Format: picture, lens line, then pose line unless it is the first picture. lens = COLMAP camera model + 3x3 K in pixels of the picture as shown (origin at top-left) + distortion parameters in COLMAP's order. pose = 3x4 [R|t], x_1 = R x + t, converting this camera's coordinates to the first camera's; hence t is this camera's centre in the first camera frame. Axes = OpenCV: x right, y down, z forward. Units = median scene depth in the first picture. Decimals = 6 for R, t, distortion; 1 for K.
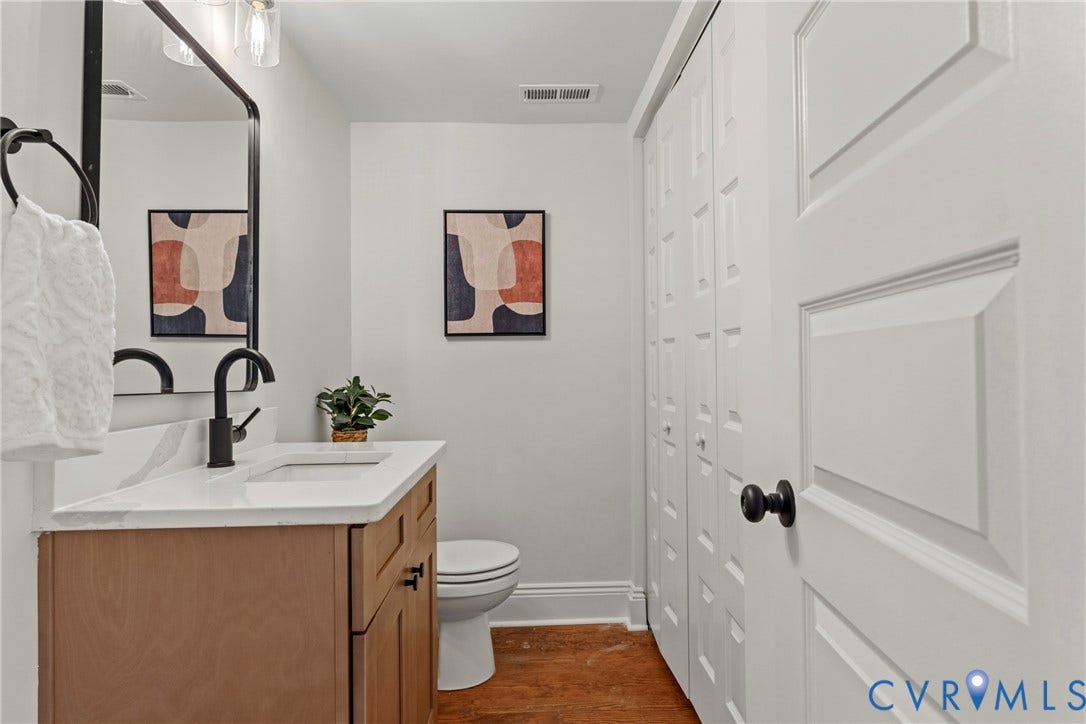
lens RADIAL K [[499.6, 0, 541.3], [0, 499.6, 363.1], [0, 0, 1]] dist [-0.001530, 0.000292]
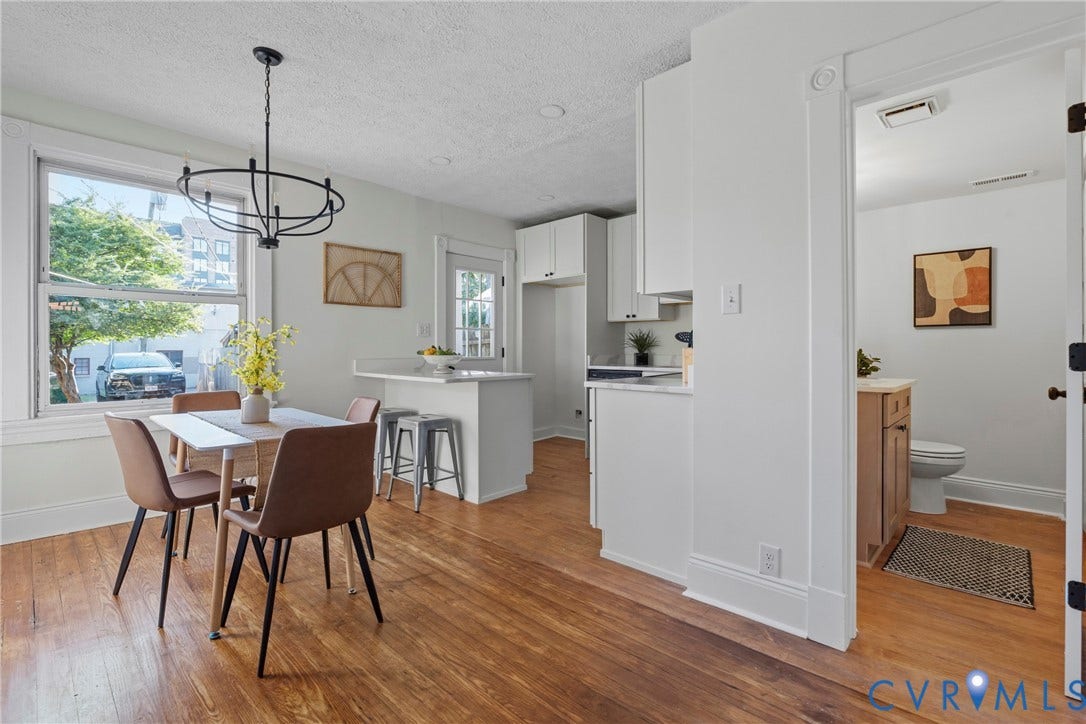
lens RADIAL K [[499.6, 0, 540.5], [0, 499.6, 346.1], [0, 0, 1]] dist [-0.001530, 0.000292]
pose [[0.688084, 0.010018, -0.725562, 0.176132], [0.000988, 0.999891, 0.014743, -0.013865], [0.725631, -0.010861, 0.687999, -1.148400]]
